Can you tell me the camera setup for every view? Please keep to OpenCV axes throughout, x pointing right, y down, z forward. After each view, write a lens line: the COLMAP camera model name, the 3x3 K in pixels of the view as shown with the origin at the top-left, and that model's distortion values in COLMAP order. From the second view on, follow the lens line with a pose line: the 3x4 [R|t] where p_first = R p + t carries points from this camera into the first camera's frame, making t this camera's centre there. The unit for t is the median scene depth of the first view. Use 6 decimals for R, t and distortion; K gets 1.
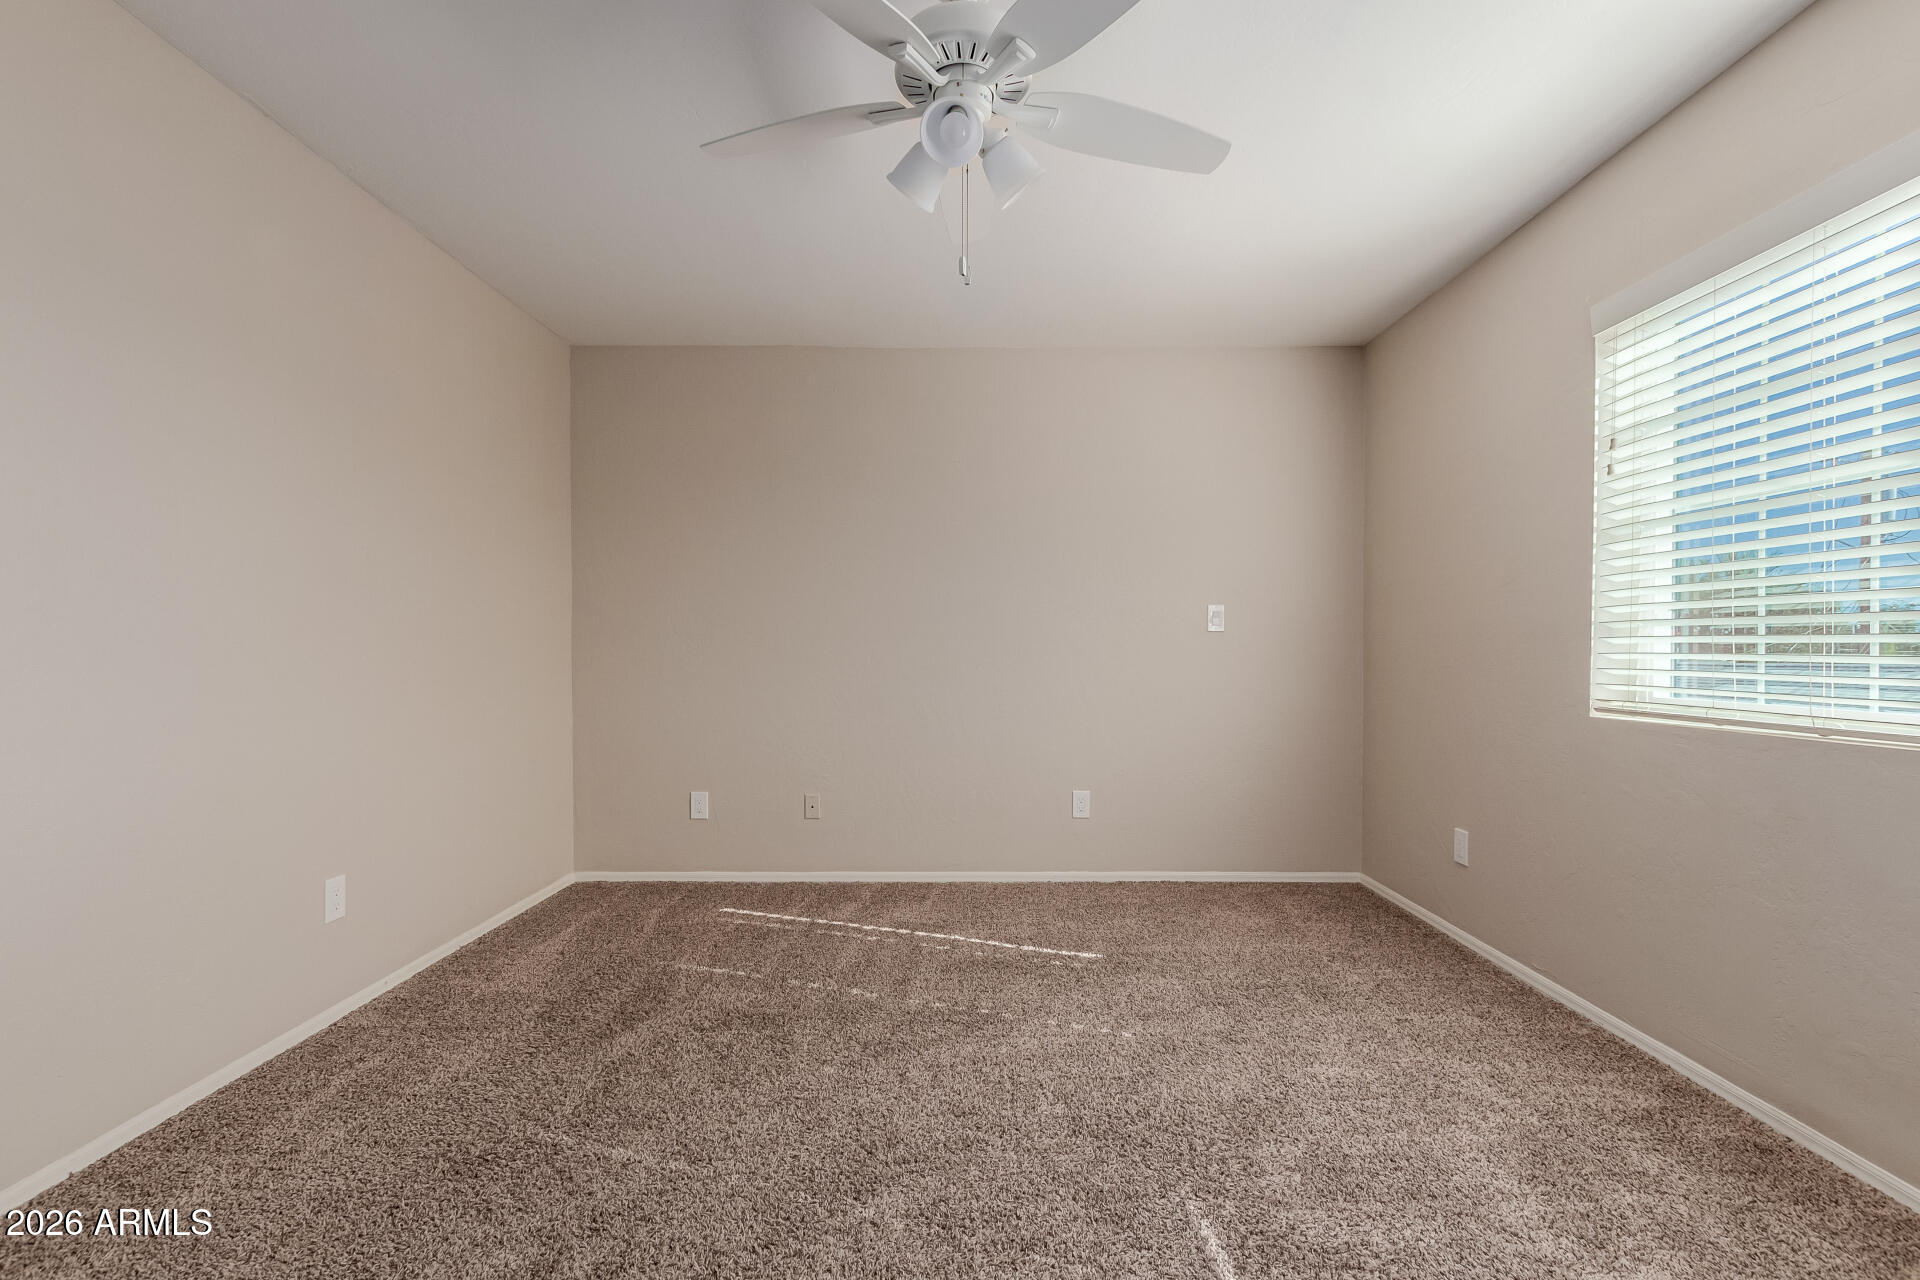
lens RADIAL K [[872.2, 0, 968.5], [0, 872.2, 646.6], [0, 0, 1]] dist [0.013425, -0.006333]
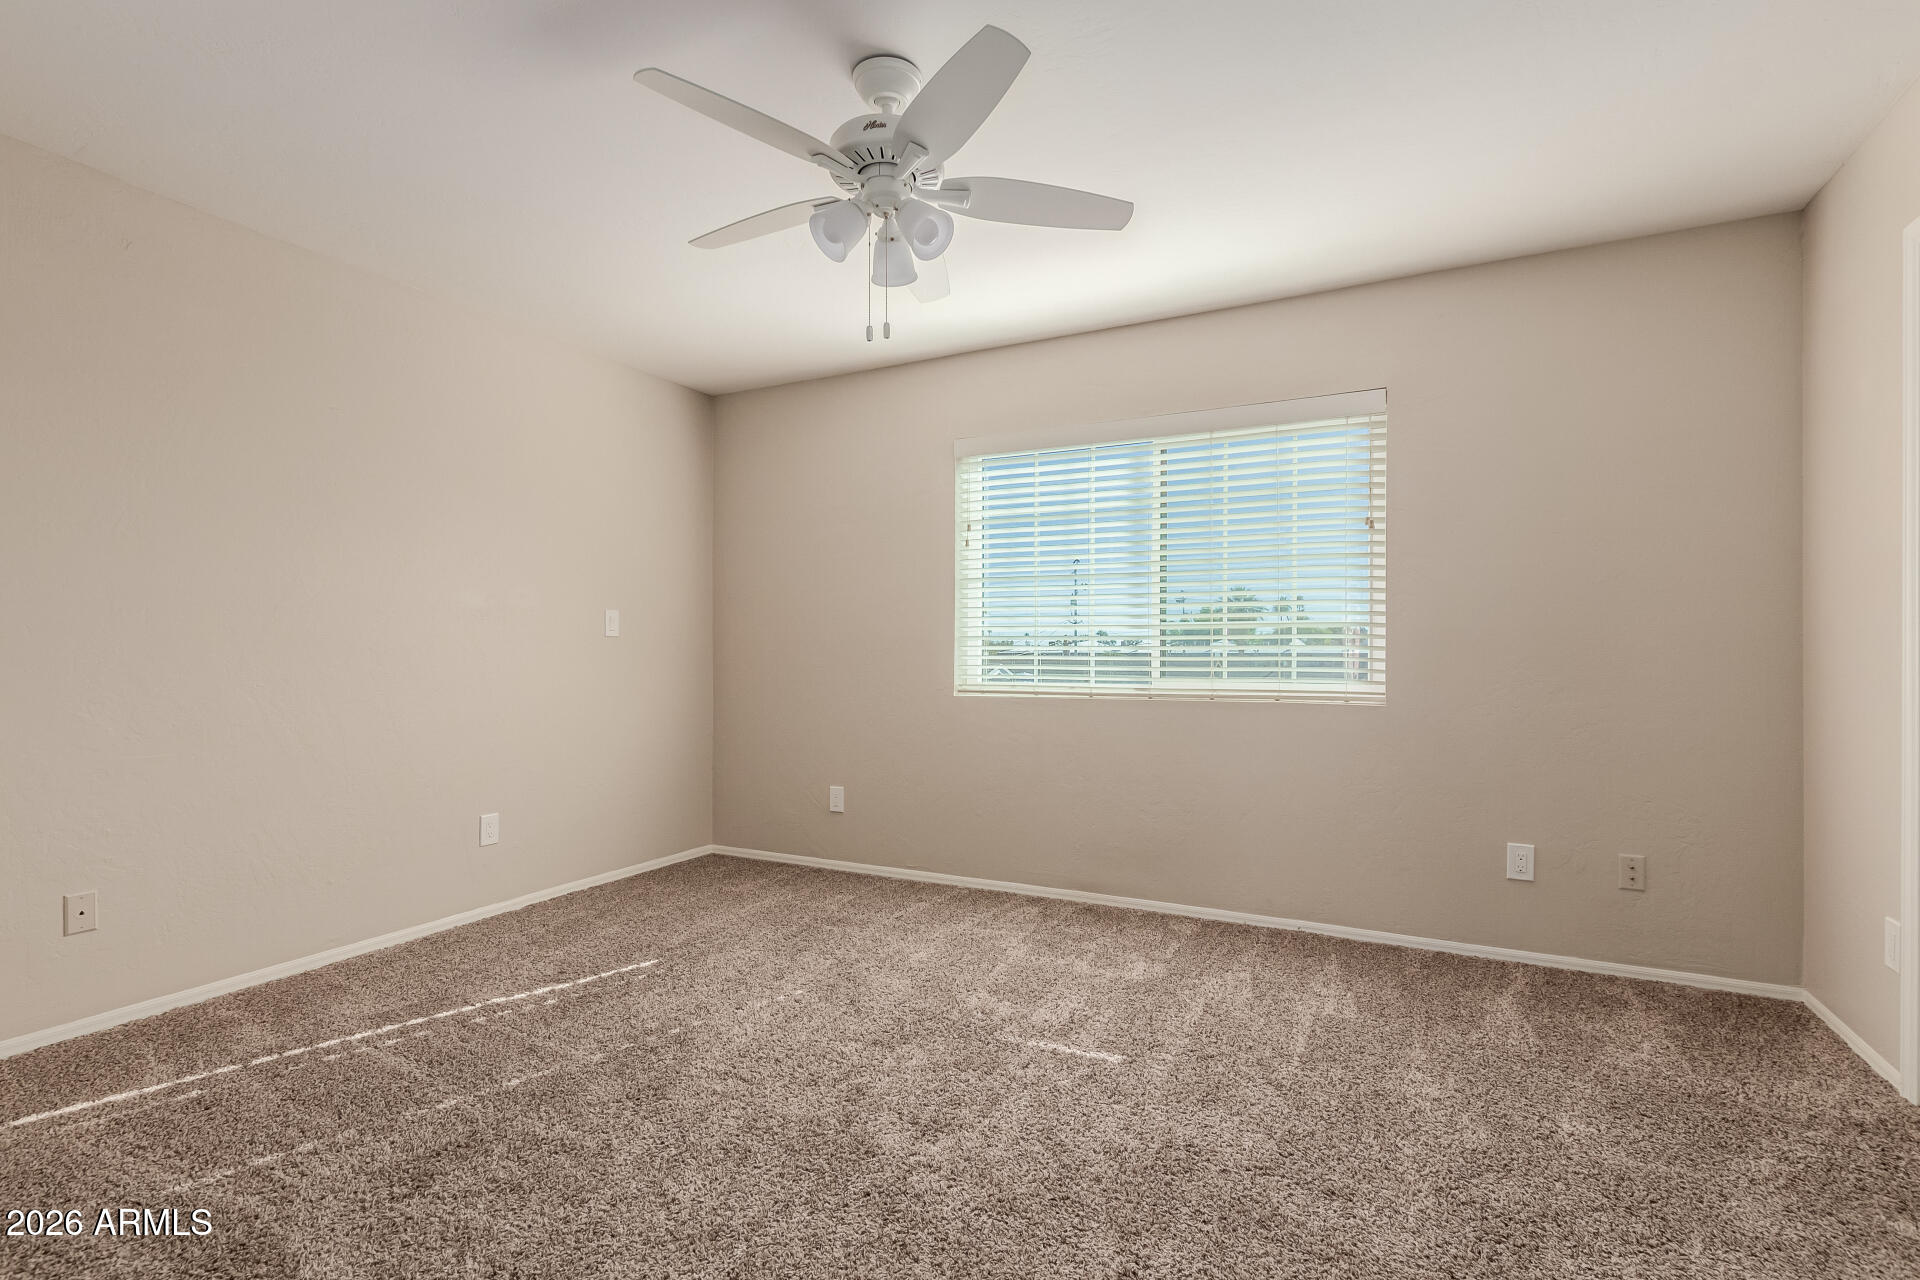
lens RADIAL K [[872.2, 0, 975.2], [0, 872.2, 640.8], [0, 0, 1]] dist [0.013425, -0.006333]
pose [[0.447258, 0.011007, 0.894337, -0.702337], [-0.003138, 0.999937, -0.010737, -0.003302], [-0.894400, 0.001995, 0.447264, 0.259148]]
